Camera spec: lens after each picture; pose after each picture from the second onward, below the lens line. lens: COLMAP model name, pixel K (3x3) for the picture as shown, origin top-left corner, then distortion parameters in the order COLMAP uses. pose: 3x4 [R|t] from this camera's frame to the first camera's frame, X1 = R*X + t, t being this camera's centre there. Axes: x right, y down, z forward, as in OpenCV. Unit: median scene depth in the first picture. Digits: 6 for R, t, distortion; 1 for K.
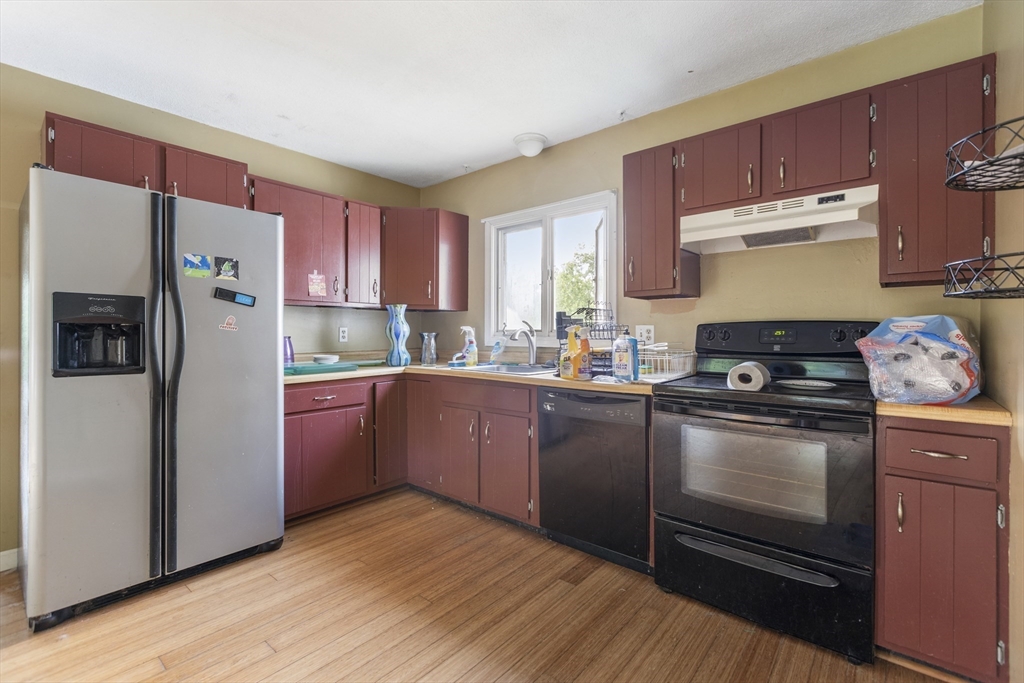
lens RADIAL K [[455.4, 0, 510.3], [0, 455.4, 336.4], [0, 0, 1]] dist [0.003418, -0.001161]
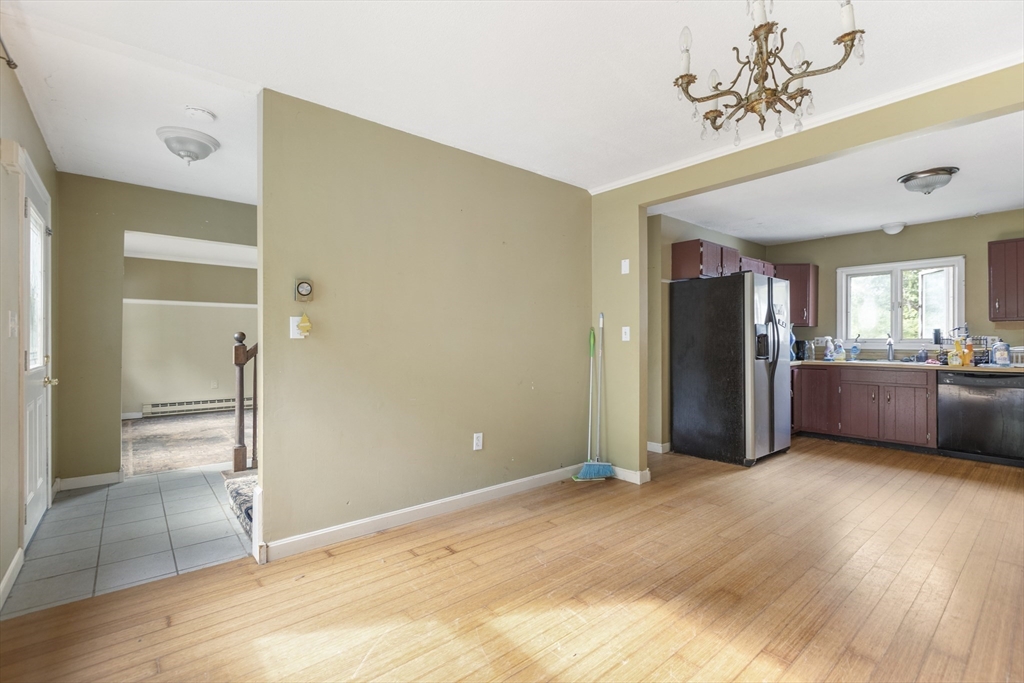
lens RADIAL K [[455.4, 0, 508.8], [0, 455.4, 339.3], [0, 0, 1]] dist [0.003418, -0.001161]
pose [[0.984900, 0.000451, -0.173121, -1.464093], [-0.001821, 0.999968, -0.007759, 0.003419], [0.173112, 0.007957, 0.984870, -1.230580]]
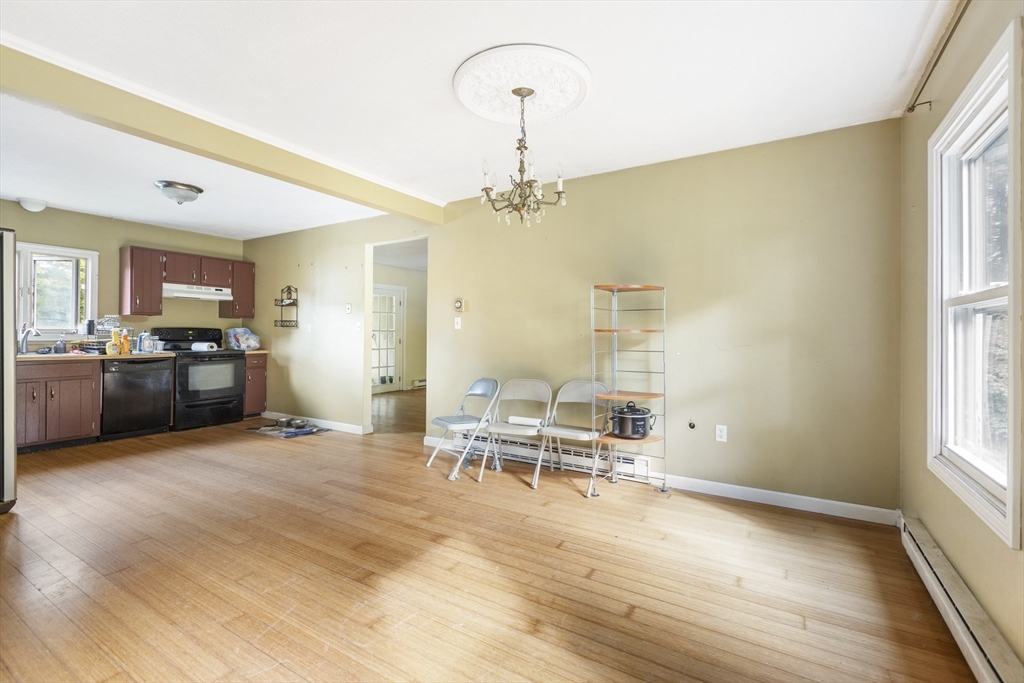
lens RADIAL K [[455.4, 0, 509.4], [0, 455.4, 334.0], [0, 0, 1]] dist [0.003418, -0.001161]
pose [[-0.149896, 0.001530, 0.988701, -2.305898], [-0.000084, 0.999999, -0.001561, 0.006125], [-0.988702, -0.000317, -0.149895, -0.432987]]
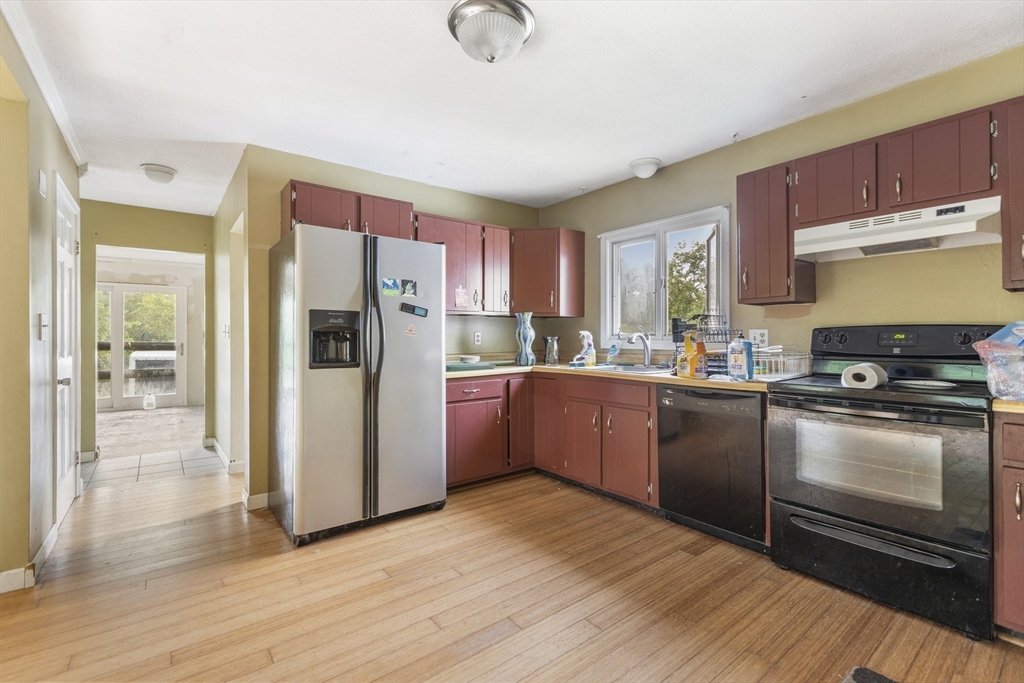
lens RADIAL K [[455.4, 0, 510.1], [0, 455.4, 335.8], [0, 0, 1]] dist [0.003418, -0.001161]
pose [[0.978862, -0.002983, -0.204501, -0.073250], [0.001170, 0.999959, -0.008985, -0.000464], [0.204519, 0.008556, 0.978825, -0.213775]]
